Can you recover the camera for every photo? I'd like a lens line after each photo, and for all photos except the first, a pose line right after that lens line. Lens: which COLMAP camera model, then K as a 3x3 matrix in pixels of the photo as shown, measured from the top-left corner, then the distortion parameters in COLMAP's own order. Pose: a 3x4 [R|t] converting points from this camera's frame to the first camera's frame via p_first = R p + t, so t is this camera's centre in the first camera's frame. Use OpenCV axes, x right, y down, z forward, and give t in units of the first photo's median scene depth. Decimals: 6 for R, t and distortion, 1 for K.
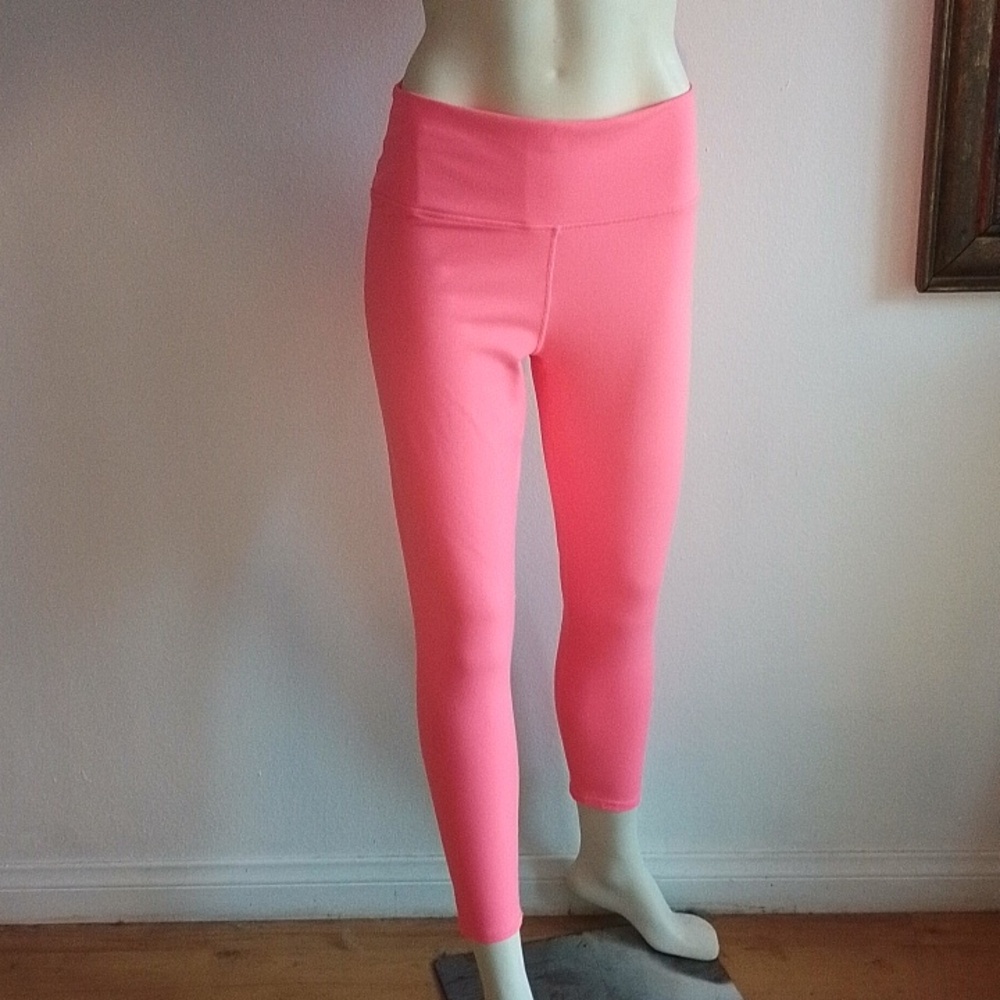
lens RADIAL K [[1644.3, 0, 500.0], [0, 1644.3, 500.0], [0, 0, 1]] dist [0.063978, -0.117922]
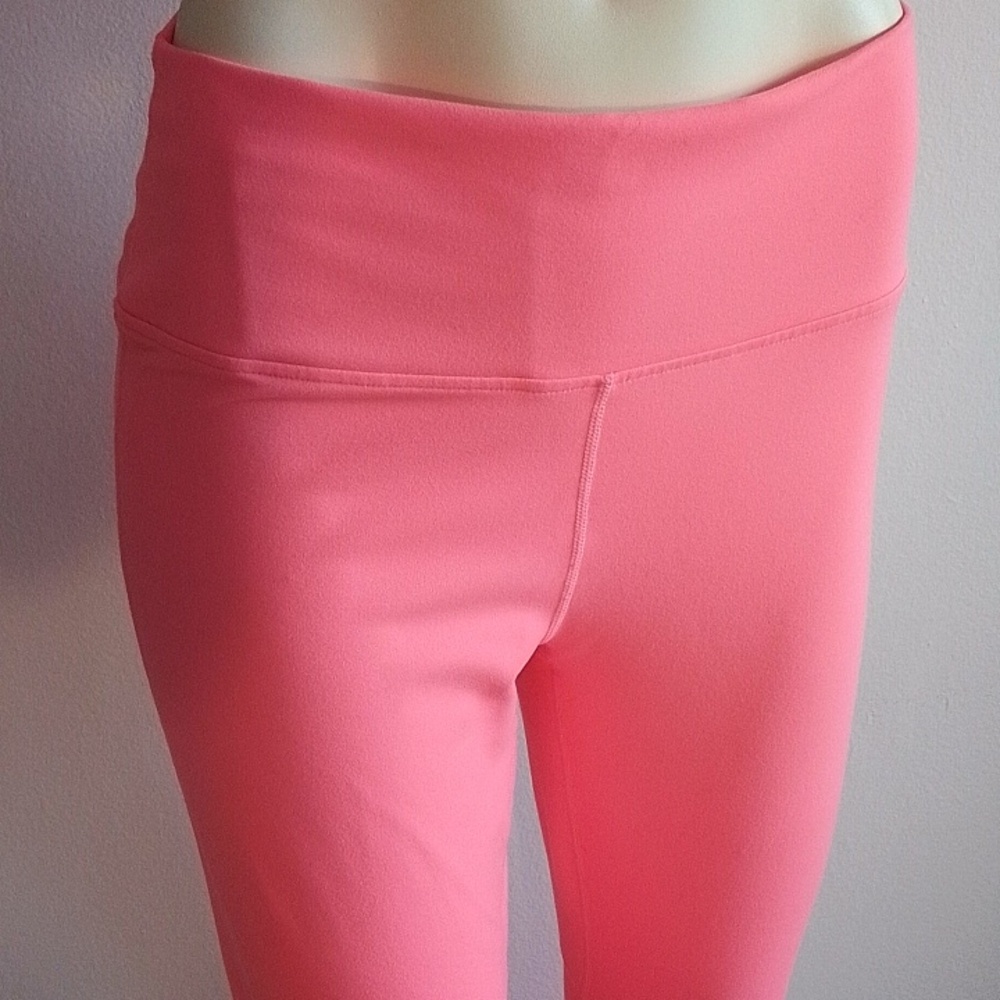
lens RADIAL K [[1644.3, 0, 500.0], [0, 1644.3, 500.0], [0, 0, 1]] dist [0.063978, -0.117922]
pose [[0.985144, -0.091225, 0.145497, -0.050859], [0.085403, 0.995294, 0.045784, -0.156613], [-0.148989, -0.032678, 0.988299, 0.612017]]
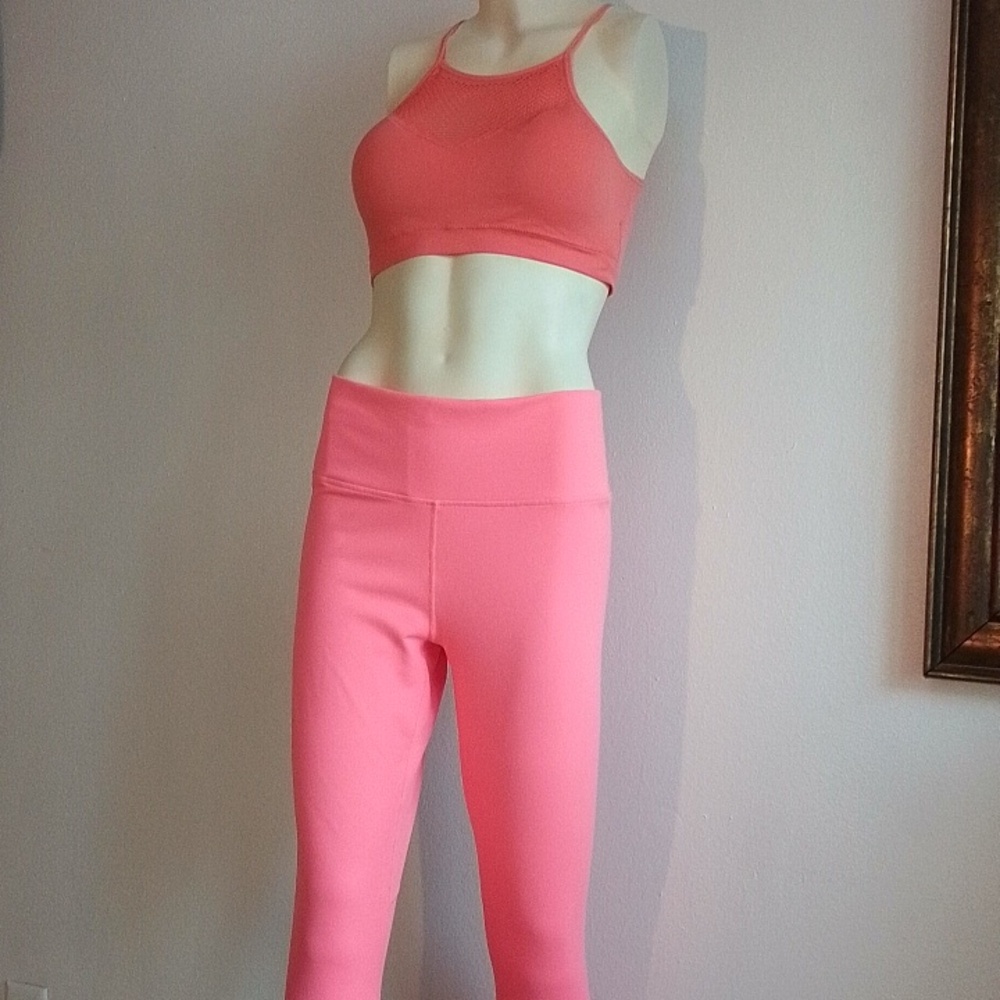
lens RADIAL K [[1644.3, 0, 500.0], [0, 1644.3, 500.0], [0, 0, 1]] dist [0.063978, -0.117922]
pose [[0.903343, 0.072567, -0.422735, 0.507514], [-0.228675, 0.915311, -0.331533, 0.166472], [0.362876, 0.396157, 0.843434, 0.141597]]
